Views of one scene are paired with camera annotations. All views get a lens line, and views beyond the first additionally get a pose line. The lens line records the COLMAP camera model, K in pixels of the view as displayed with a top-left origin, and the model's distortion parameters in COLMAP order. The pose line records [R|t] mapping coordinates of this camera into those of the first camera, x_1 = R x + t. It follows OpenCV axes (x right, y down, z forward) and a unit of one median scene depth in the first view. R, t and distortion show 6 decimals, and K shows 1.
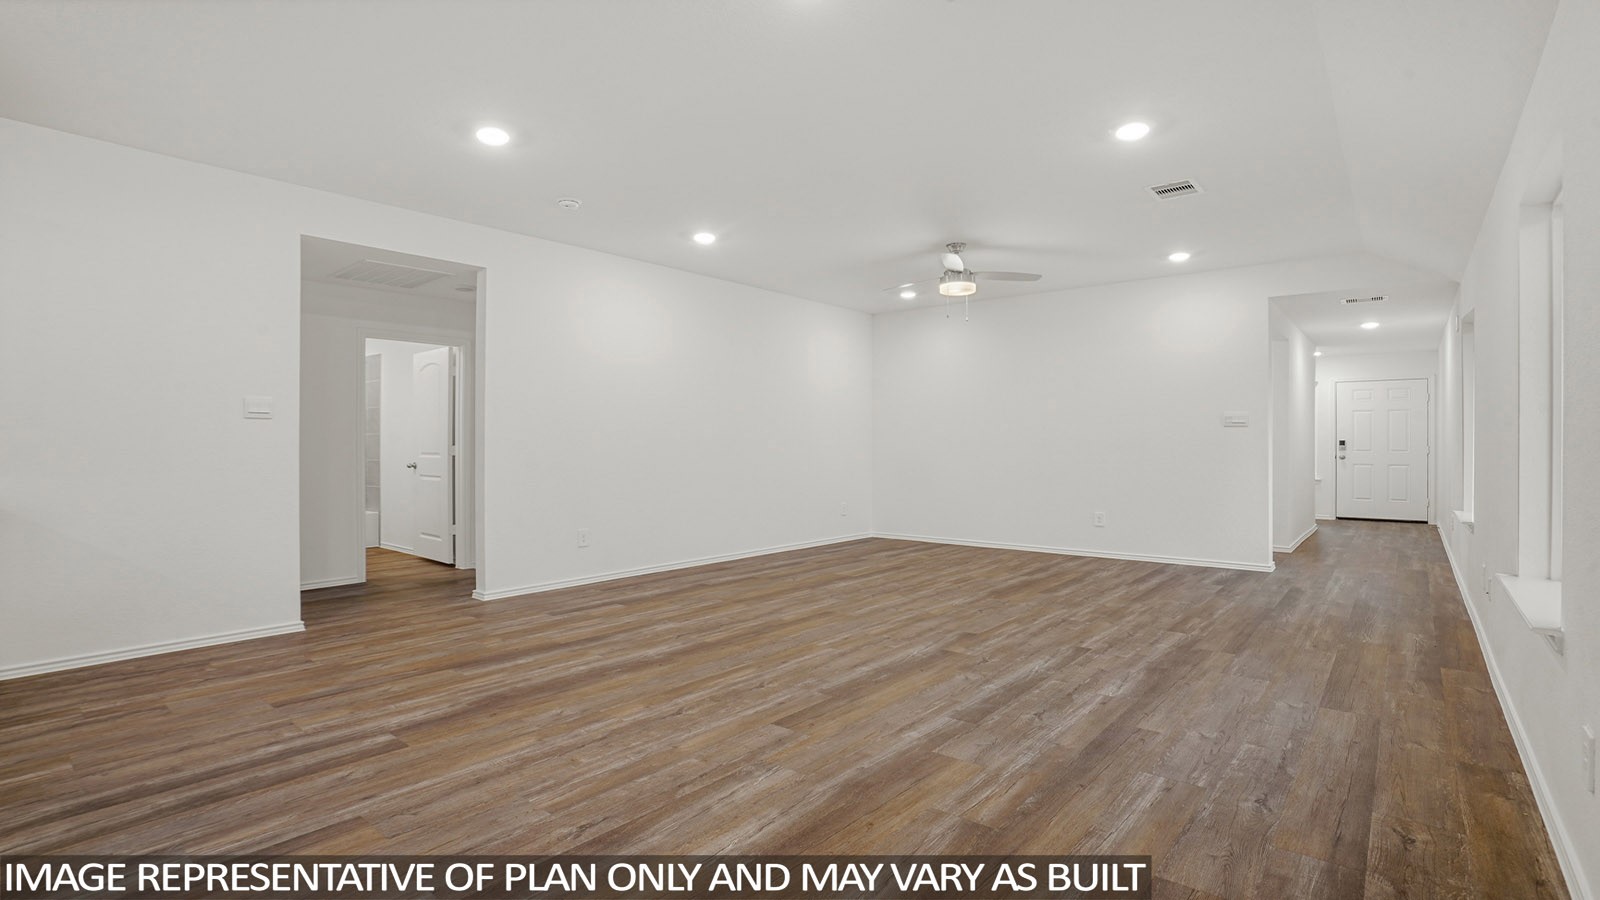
lens RADIAL K [[748.6, 0, 792.0], [0, 748.6, 440.1], [0, 0, 1]] dist [-0.049613, 0.022977]
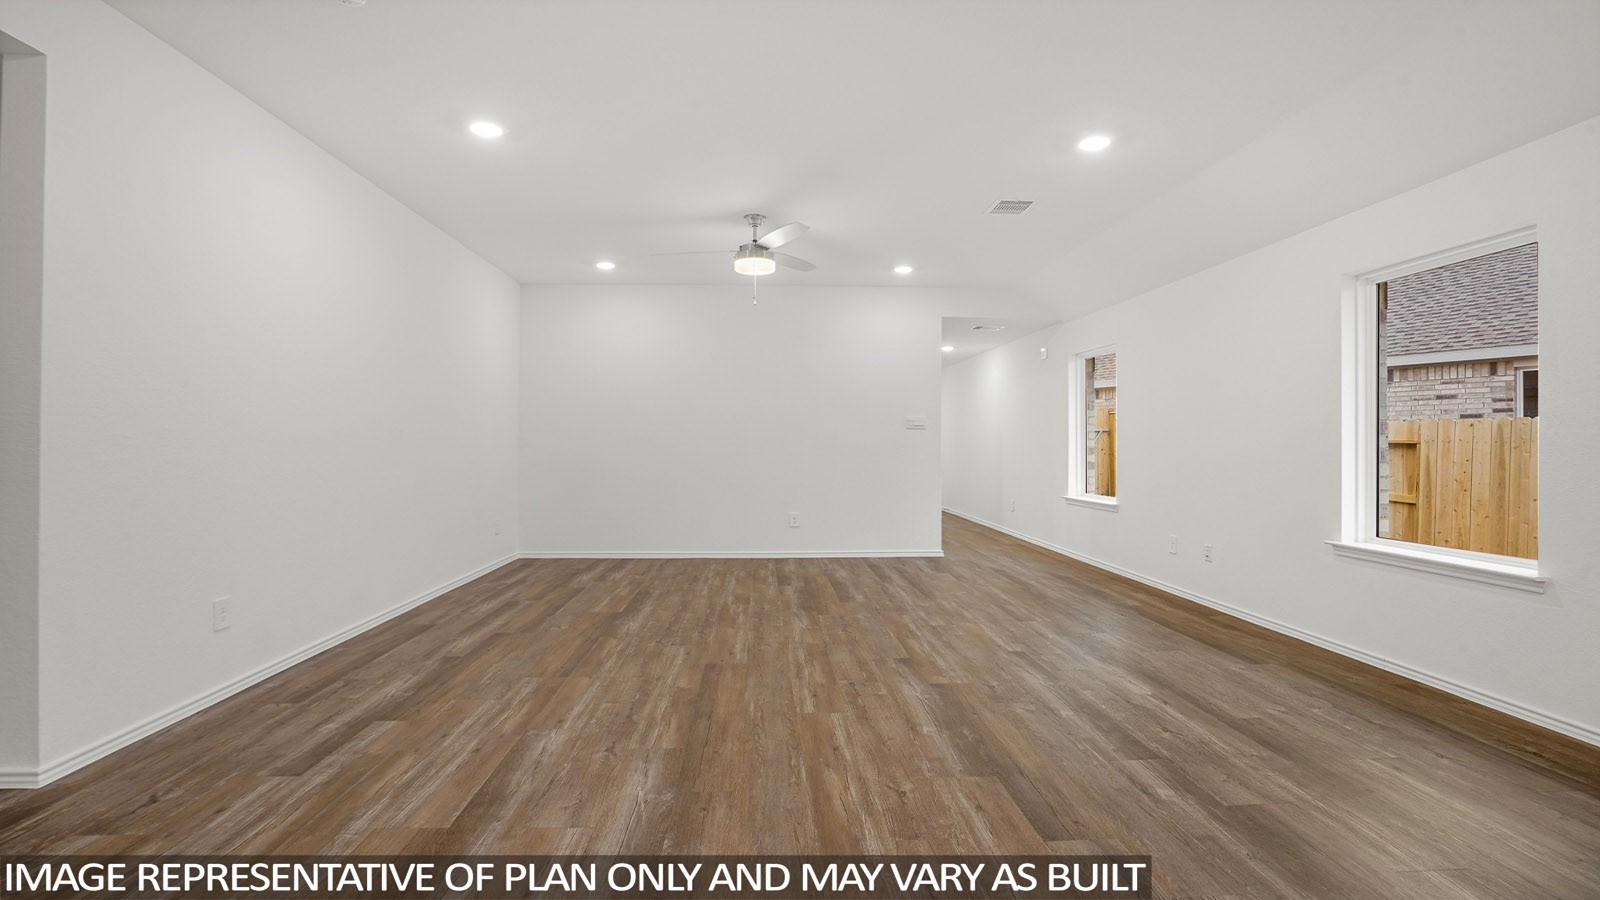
lens RADIAL K [[748.6, 0, 792.0], [0, 748.6, 440.1], [0, 0, 1]] dist [-0.049613, 0.022977]
pose [[0.730143, 0.005733, 0.683270, -0.496632], [-0.008822, 0.999961, 0.001038, -0.001361], [-0.683237, -0.006786, 0.730165, 0.469429]]
